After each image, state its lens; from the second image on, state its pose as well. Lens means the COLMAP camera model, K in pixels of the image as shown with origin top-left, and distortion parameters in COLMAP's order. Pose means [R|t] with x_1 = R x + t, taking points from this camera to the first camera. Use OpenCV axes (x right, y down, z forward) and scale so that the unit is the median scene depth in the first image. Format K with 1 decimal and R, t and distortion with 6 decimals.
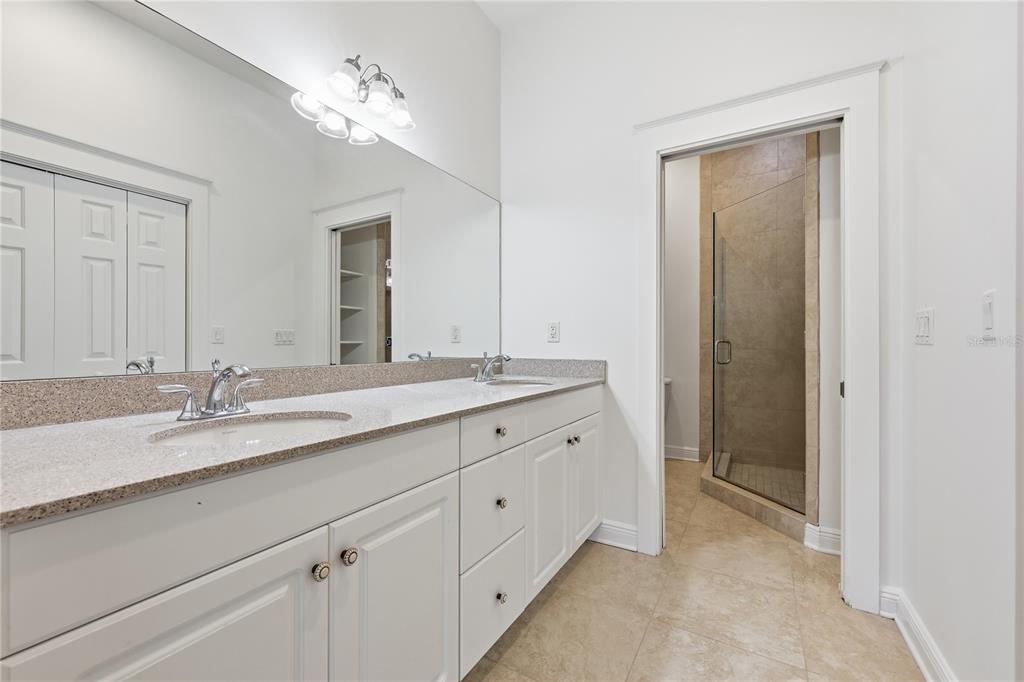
lens RADIAL K [[418.2, 0, 514.0], [0, 418.2, 340.1], [0, 0, 1]] dist [-0.001708, -0.000143]
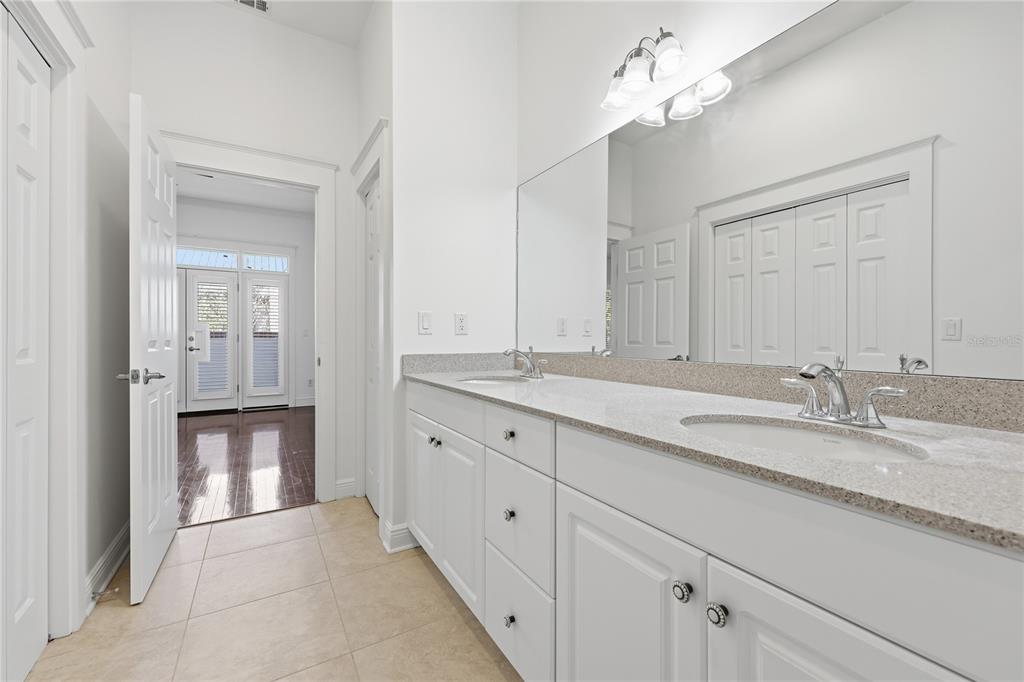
lens RADIAL K [[418.2, 0, 514.3], [0, 418.2, 344.0], [0, 0, 1]] dist [-0.001708, -0.000143]
pose [[-0.461195, 0.008088, -0.887262, 0.526964], [0.006364, 0.999963, 0.005808, 0.012065], [0.887276, -0.002968, -0.461229, 0.974388]]
